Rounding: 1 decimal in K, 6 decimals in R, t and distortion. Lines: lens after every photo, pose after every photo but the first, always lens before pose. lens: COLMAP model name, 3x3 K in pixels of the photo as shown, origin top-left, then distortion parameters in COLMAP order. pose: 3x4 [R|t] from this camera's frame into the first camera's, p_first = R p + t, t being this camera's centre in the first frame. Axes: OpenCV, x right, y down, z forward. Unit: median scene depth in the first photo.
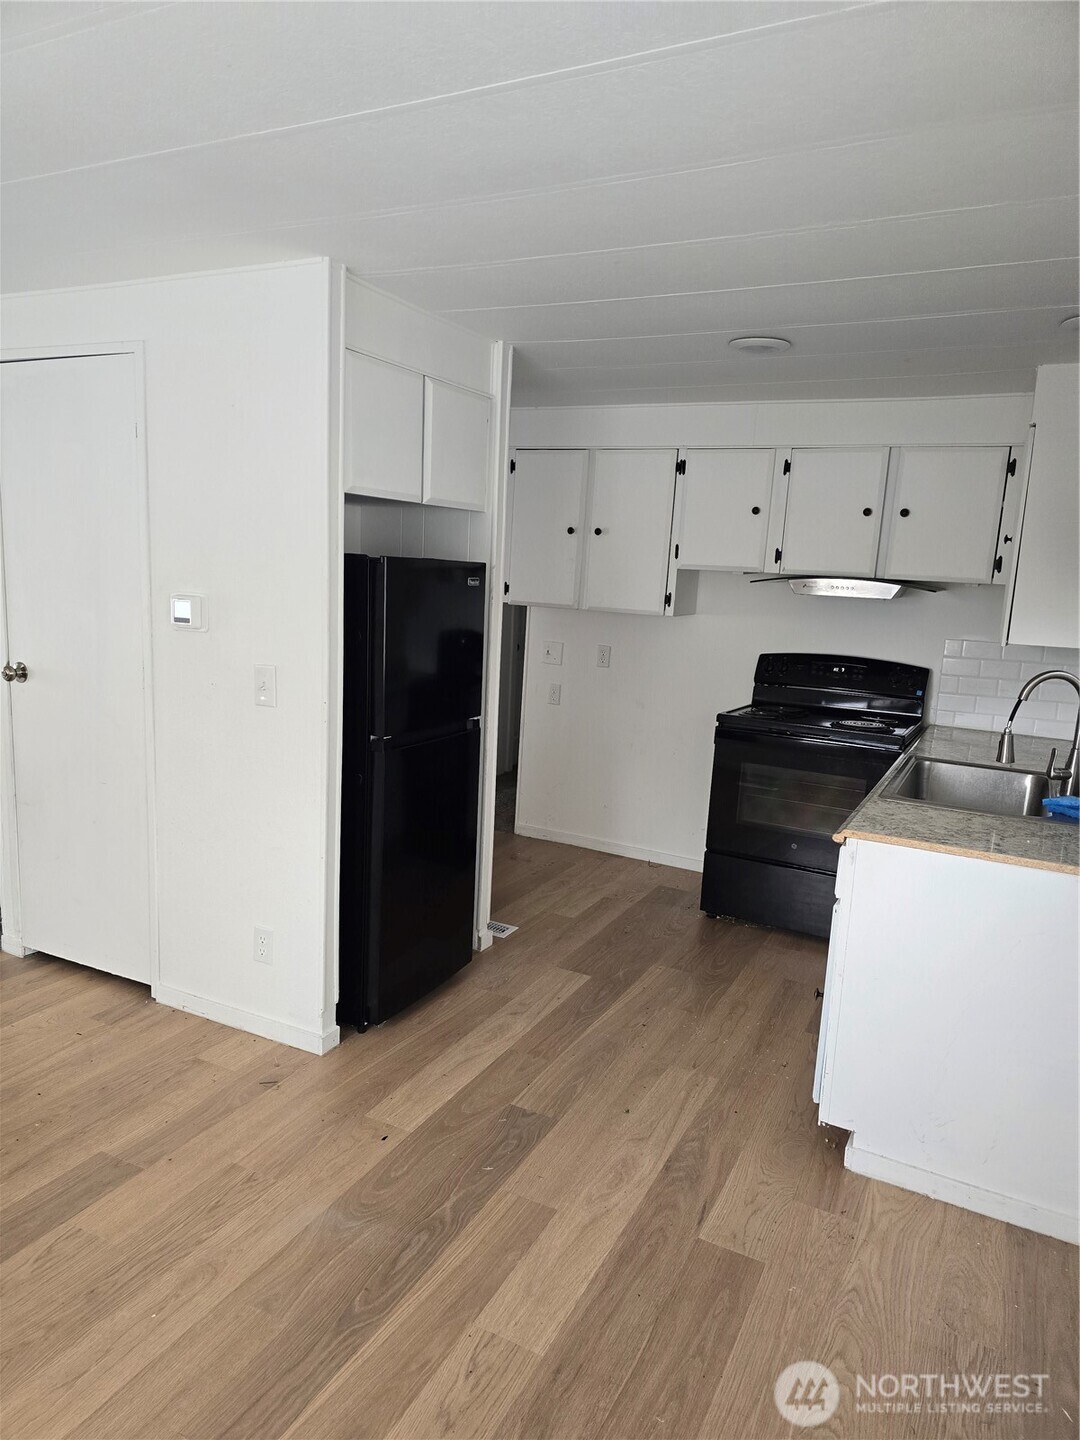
lens RADIAL K [[980.4, 0, 534.1], [0, 980.4, 727.5], [0, 0, 1]] dist [0.046207, -0.025492]
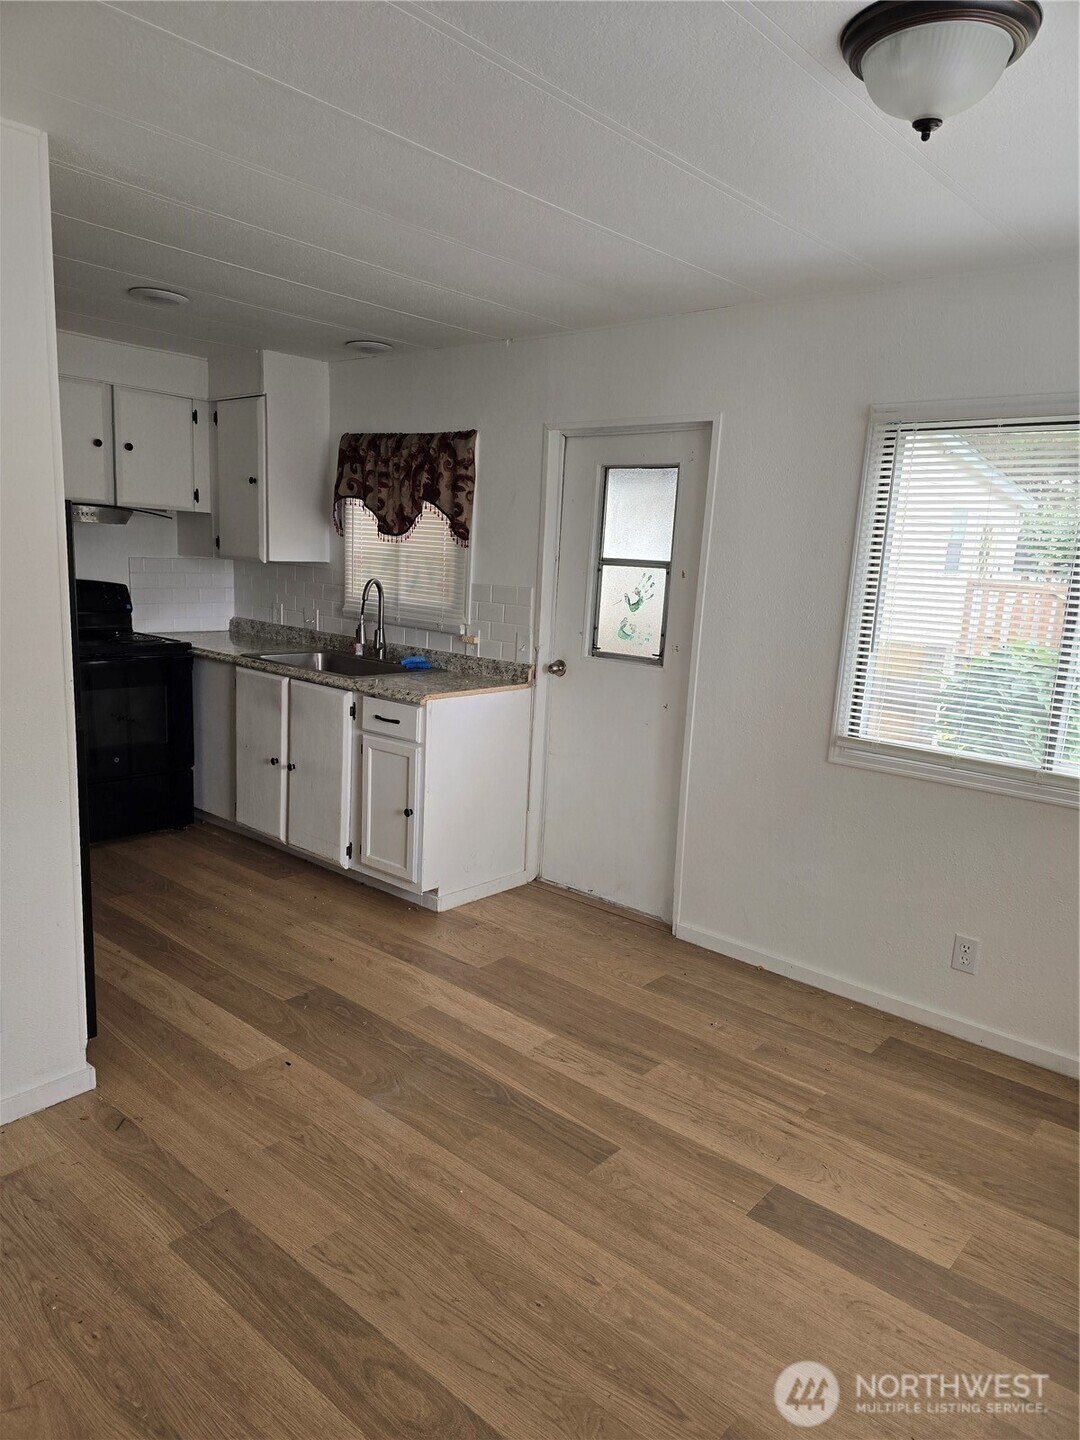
lens RADIAL K [[980.4, 0, 527.2], [0, 980.4, 732.3], [0, 0, 1]] dist [0.046207, -0.025492]
pose [[0.245344, -0.229876, 0.941787, -1.089113], [0.127826, 0.970668, 0.203626, -0.123208], [-0.960972, 0.070426, 0.267532, 0.479351]]
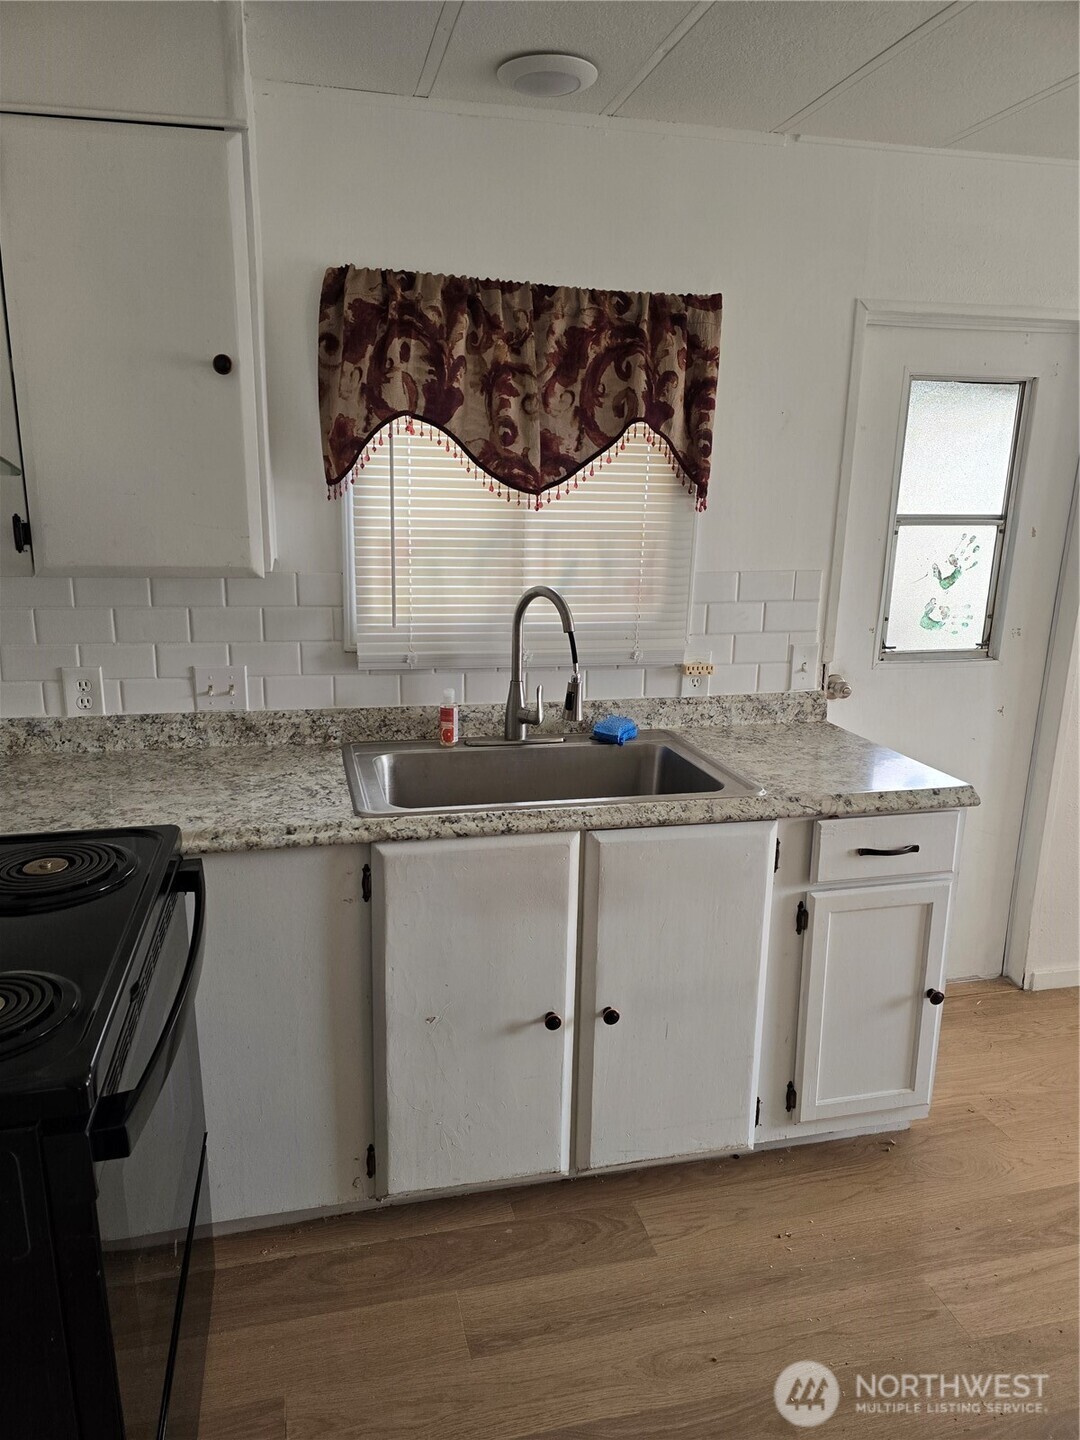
lens RADIAL K [[980.4, 0, 531.8], [0, 980.4, 729.7], [0, 0, 1]] dist [0.046207, -0.025492]
pose [[-0.645637, -0.249617, 0.721696, -0.038320], [0.076536, 0.919157, 0.386384, -0.294657], [-0.759799, 0.304700, -0.574337, 1.803893]]
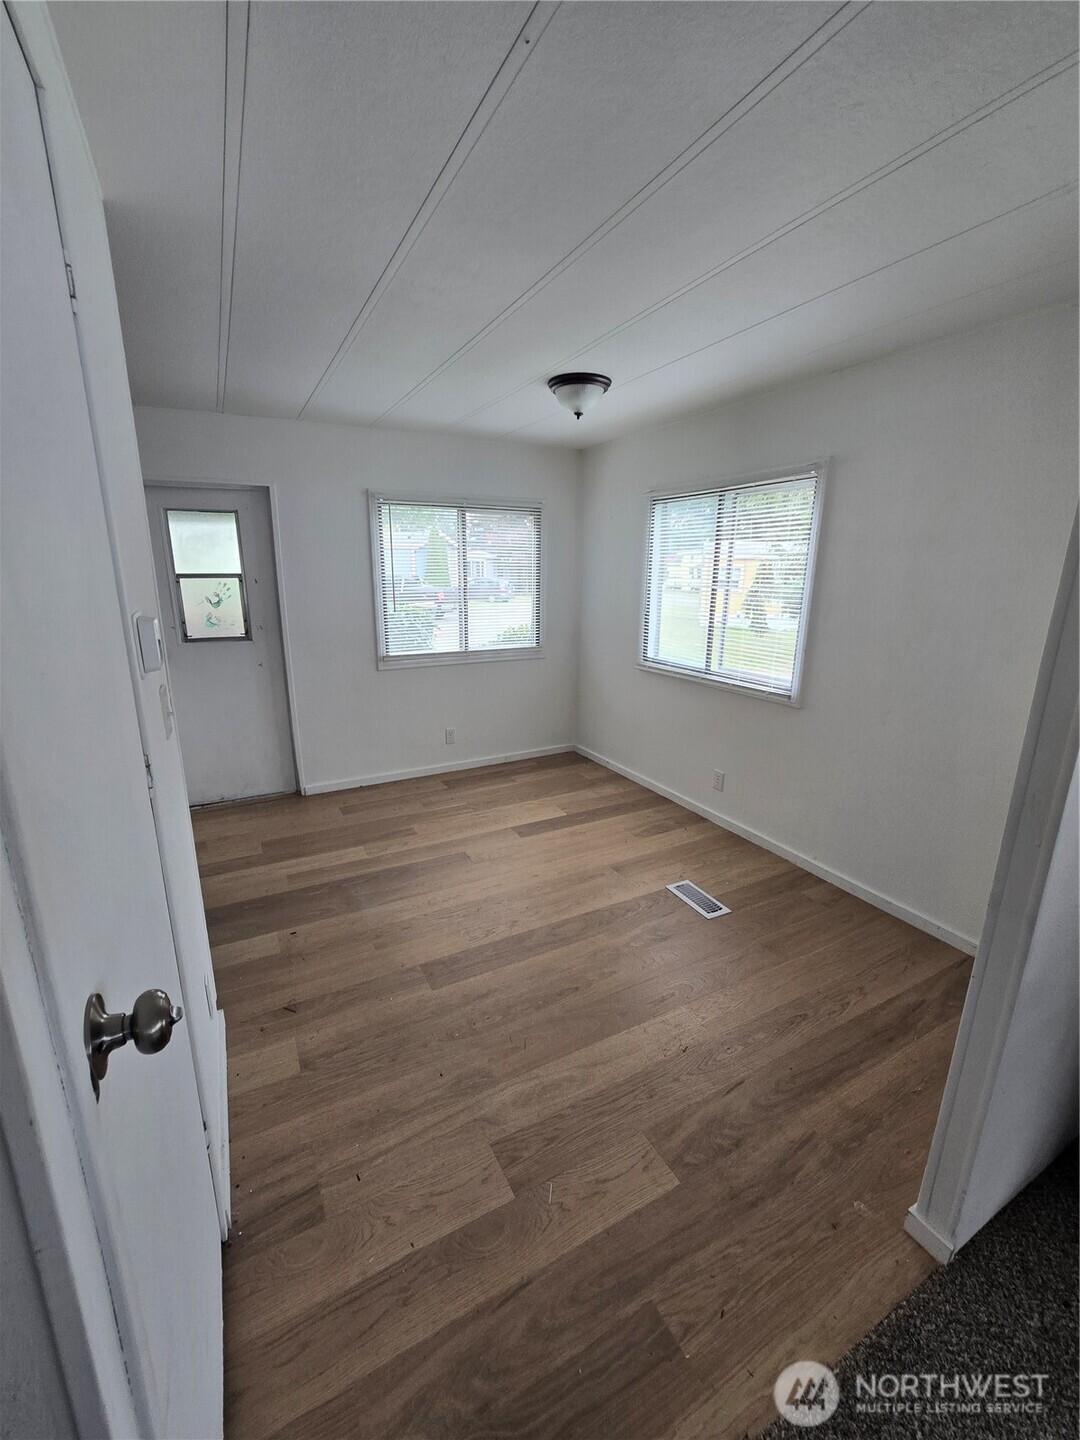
lens RADIAL K [[587.0, 0, 547.7], [0, 587.0, 720.9], [0, 0, 1]] dist [-0.008319, 0.000240]
pose [[-0.829058, -0.197474, 0.523132, -0.972481], [0.041840, 0.911032, 0.410208, -0.270268], [-0.557596, 0.361974, -0.747035, 1.454538]]
